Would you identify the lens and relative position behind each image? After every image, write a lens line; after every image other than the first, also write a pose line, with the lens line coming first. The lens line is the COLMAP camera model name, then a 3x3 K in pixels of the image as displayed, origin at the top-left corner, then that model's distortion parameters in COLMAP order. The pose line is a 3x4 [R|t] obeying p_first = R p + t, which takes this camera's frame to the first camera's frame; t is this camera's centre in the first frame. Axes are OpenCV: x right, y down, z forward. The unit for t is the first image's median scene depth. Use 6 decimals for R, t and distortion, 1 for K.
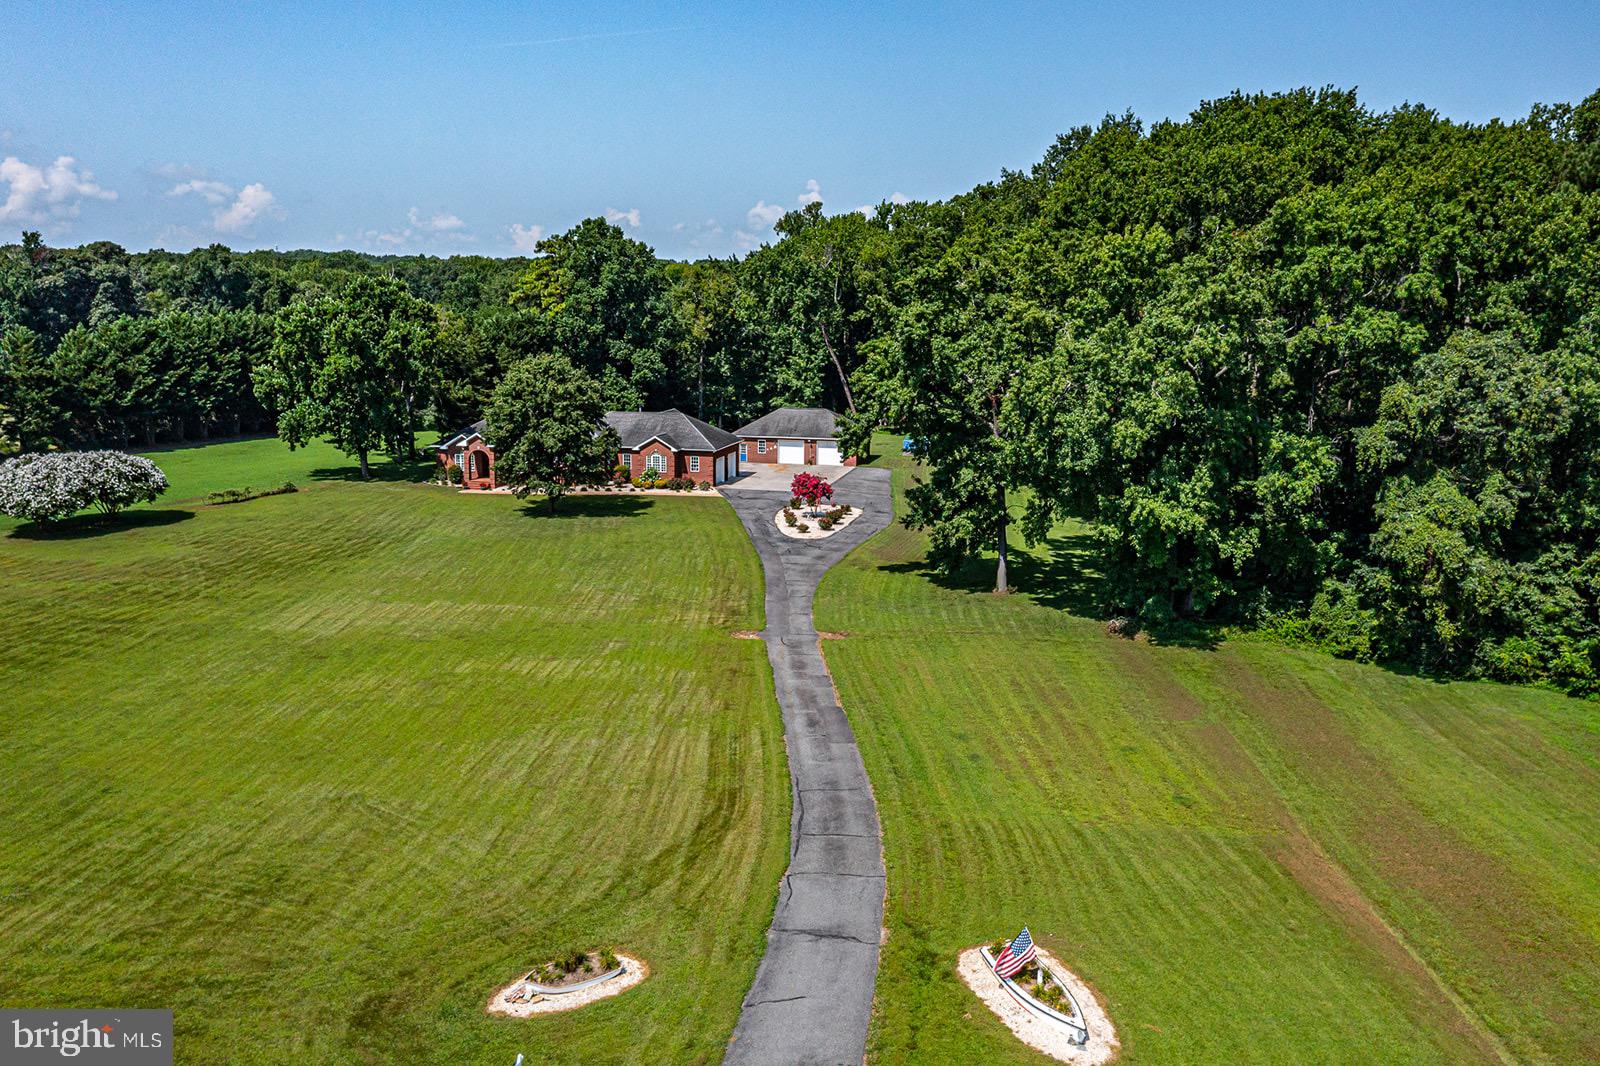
lens RADIAL K [[1270.5, 0, 803.3], [0, 1270.5, 525.7], [0, 0, 1]] dist [-0.014994, 0.005565]
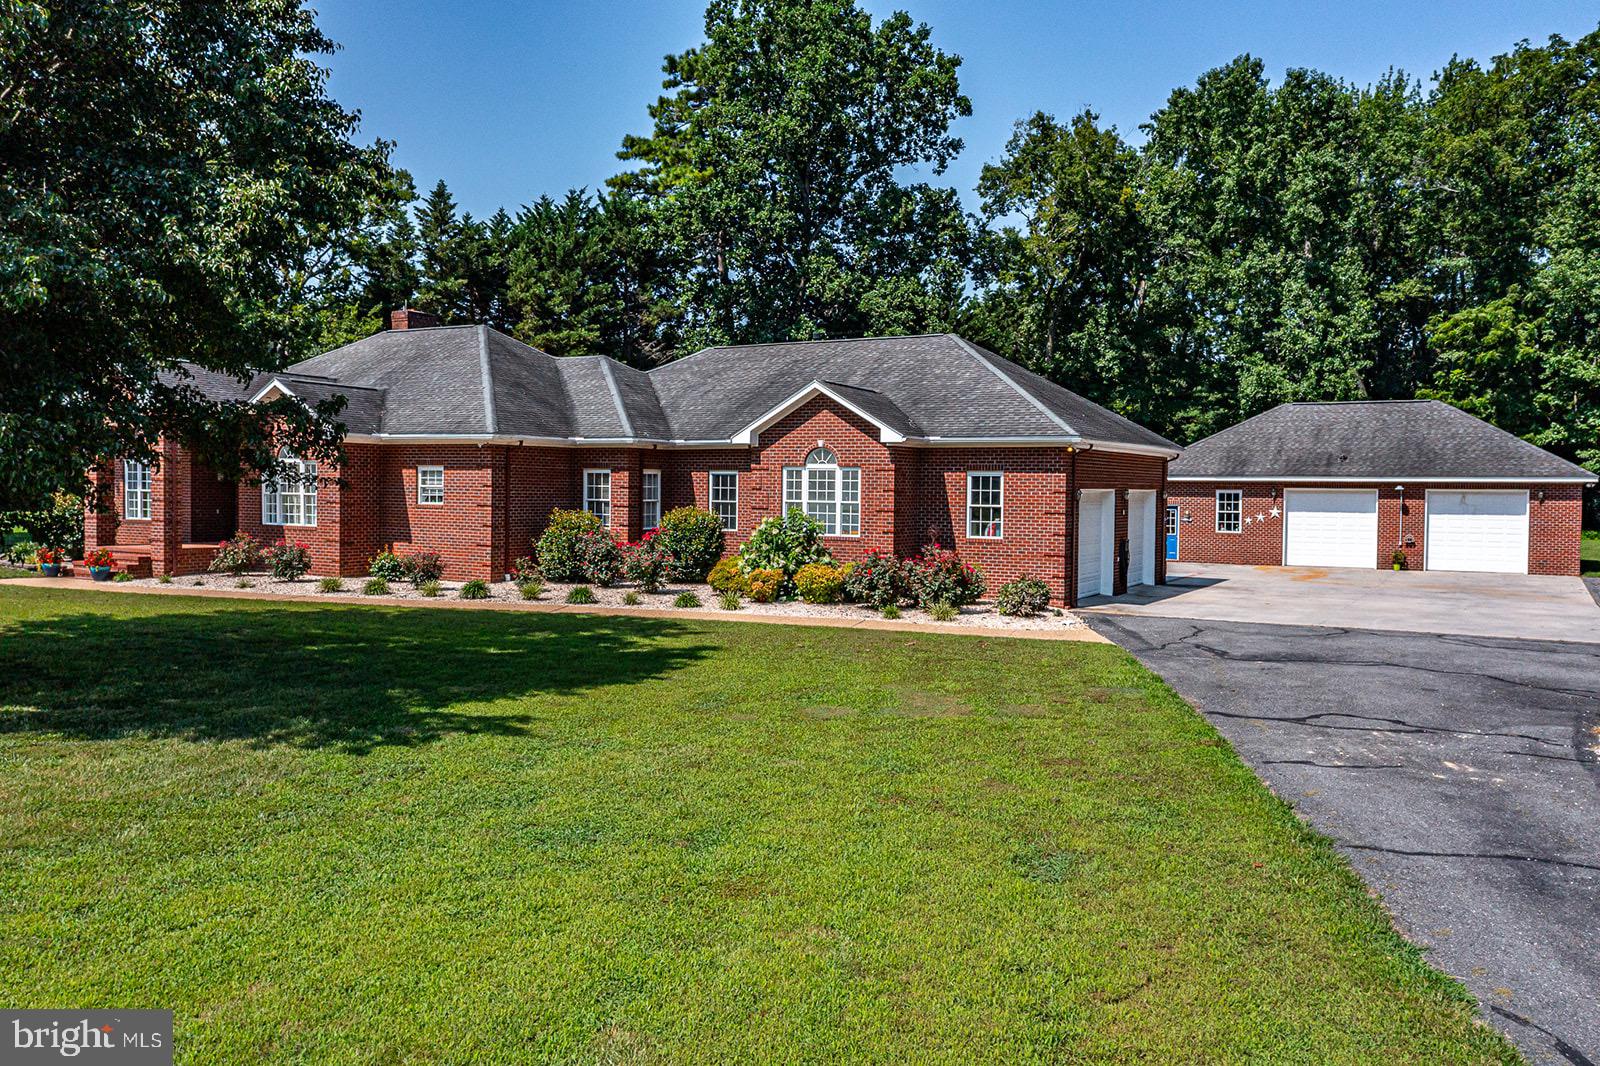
lens RADIAL K [[1270.5, 0, 803.3], [0, 1270.5, 525.7], [0, 0, 1]] dist [-0.014994, 0.005565]
pose [[0.959424, 0.009686, -0.281800, -0.051724], [-0.050080, 0.989374, -0.136495, -0.011726], [0.277484, 0.145069, 0.949715, 0.768023]]
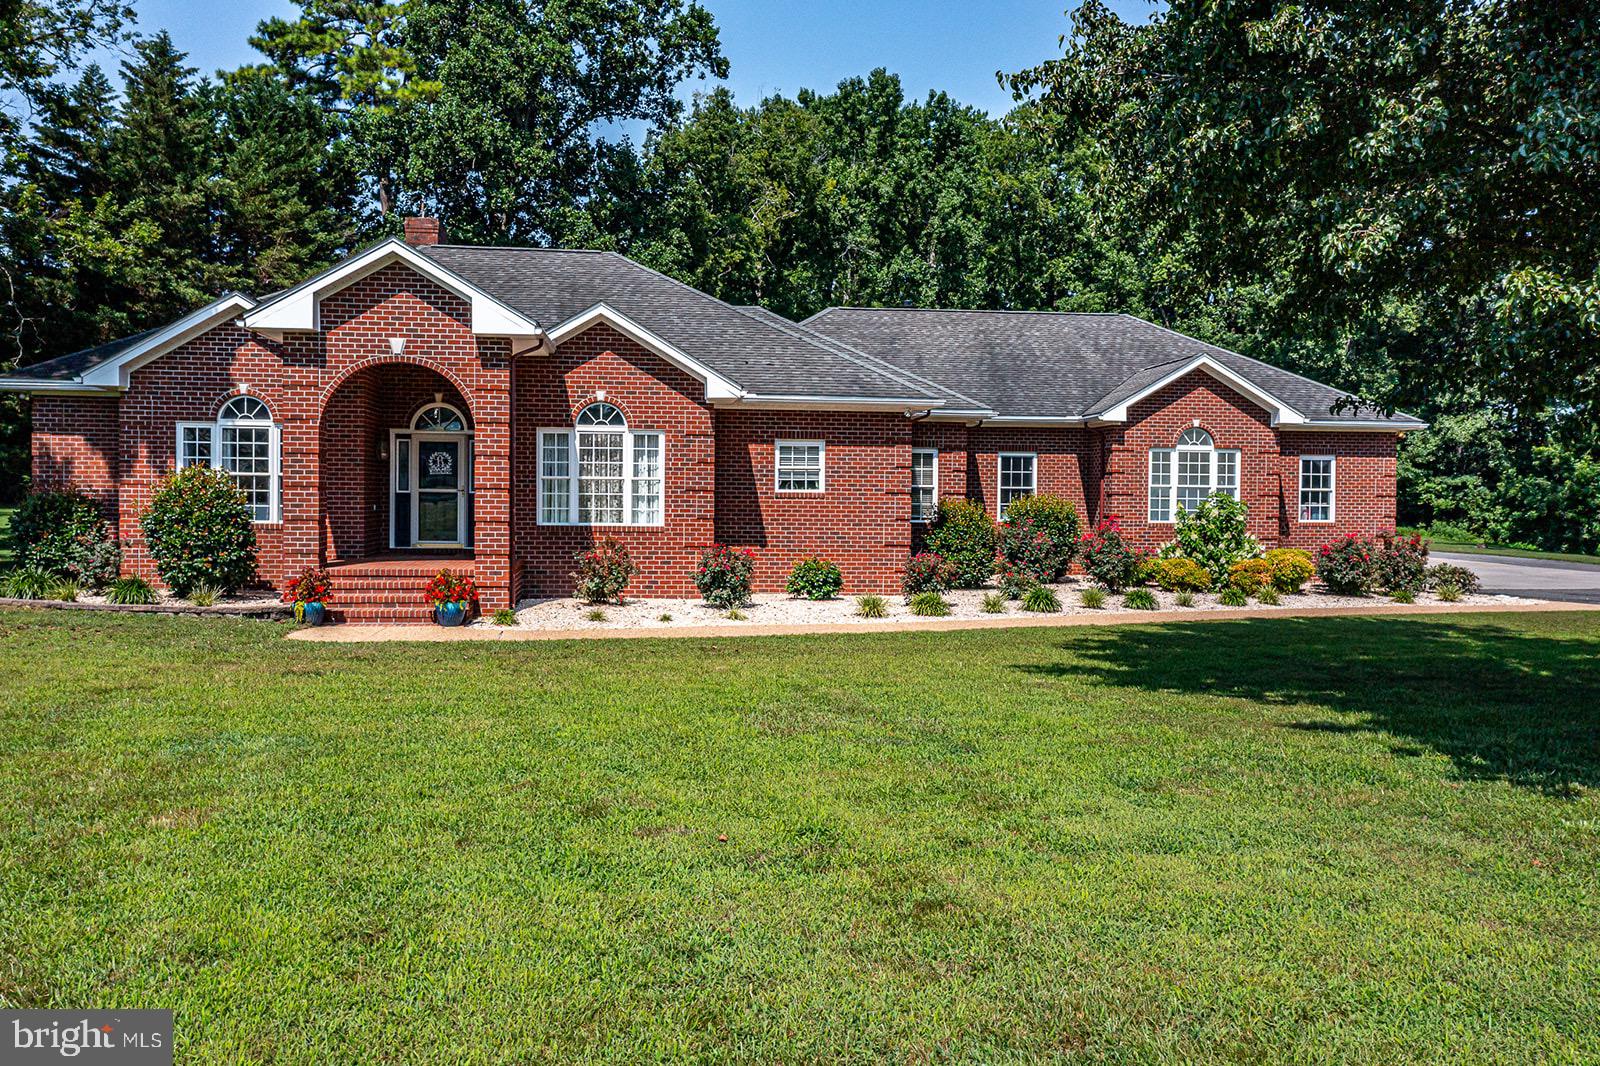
lens RADIAL K [[1254.1, 0, 800.0], [0, 1254.1, 533.0], [0, 0, 1]] dist [0.006226, 0.003254]
pose [[0.939789, -0.013770, 0.341477, -0.251269], [0.059197, 0.990643, -0.122968, -0.018022], [-0.336589, 0.135779, 0.931811, 0.815137]]
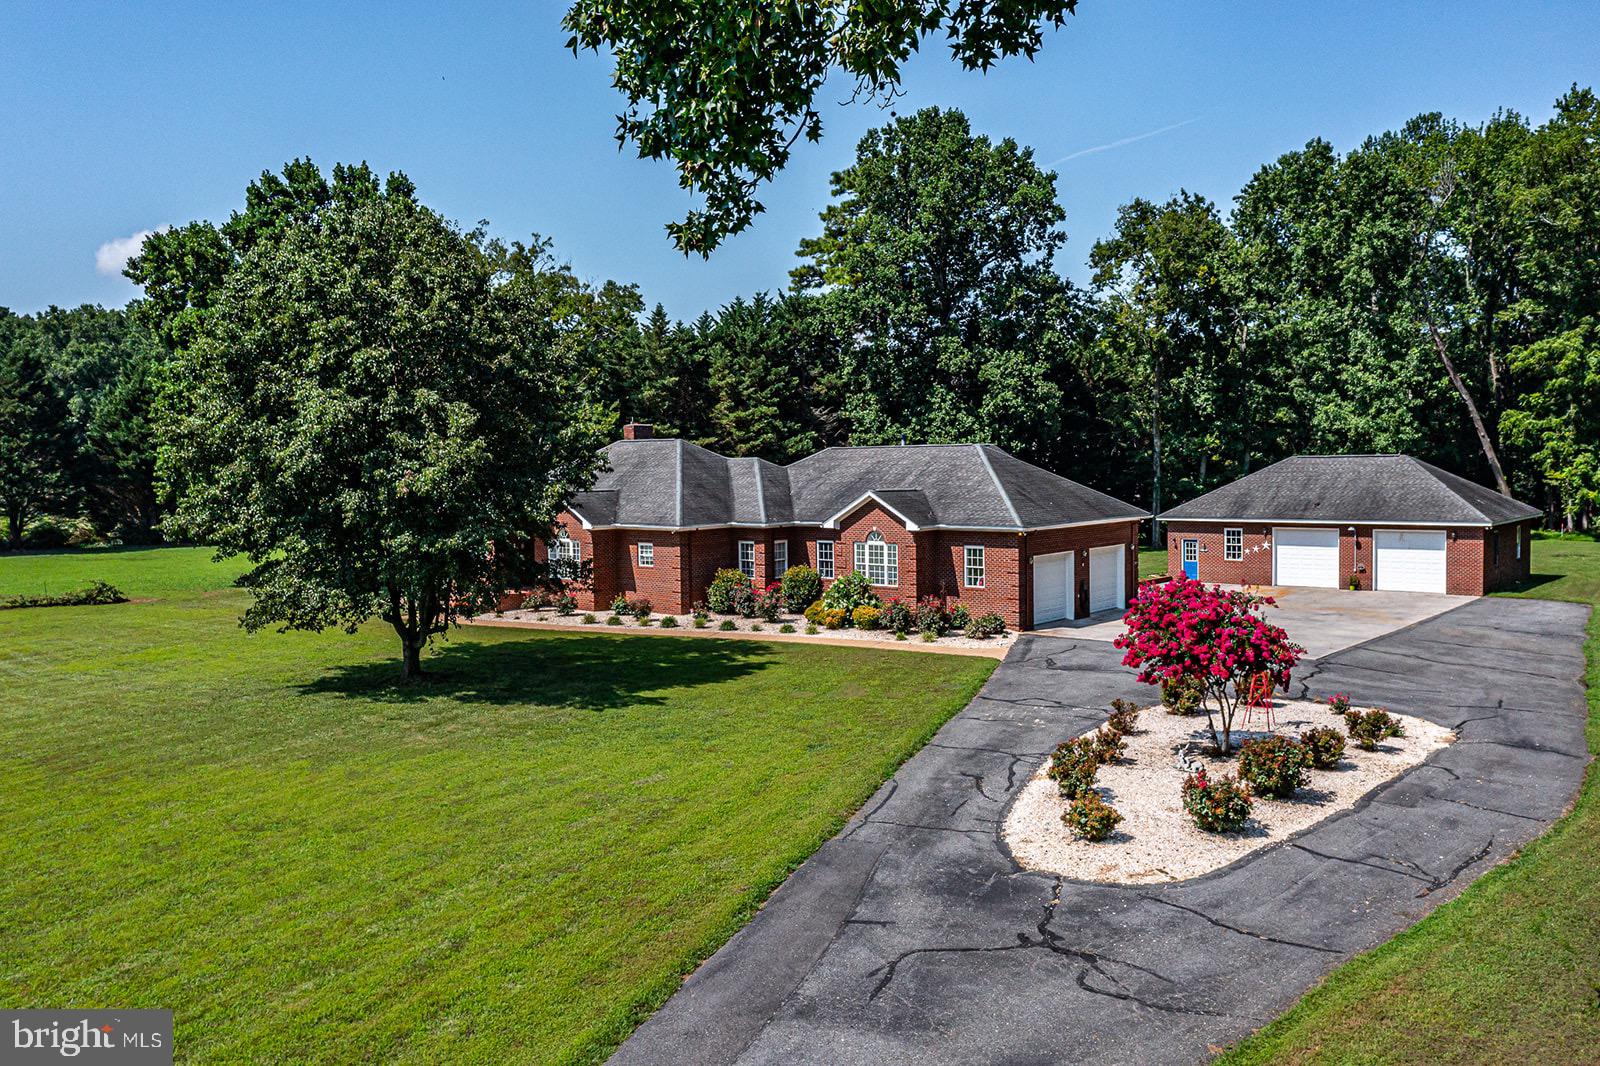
lens RADIAL K [[1317.4, 0, 799.4], [0, 1317.4, 526.5], [0, 0, 1]] dist [-0.023161, 0.015276]
pose [[0.885199, 0.000689, -0.465211, 0.048273], [-0.055416, 0.993035, -0.103974, -0.017347], [0.461899, 0.117818, 0.879072, 0.632919]]
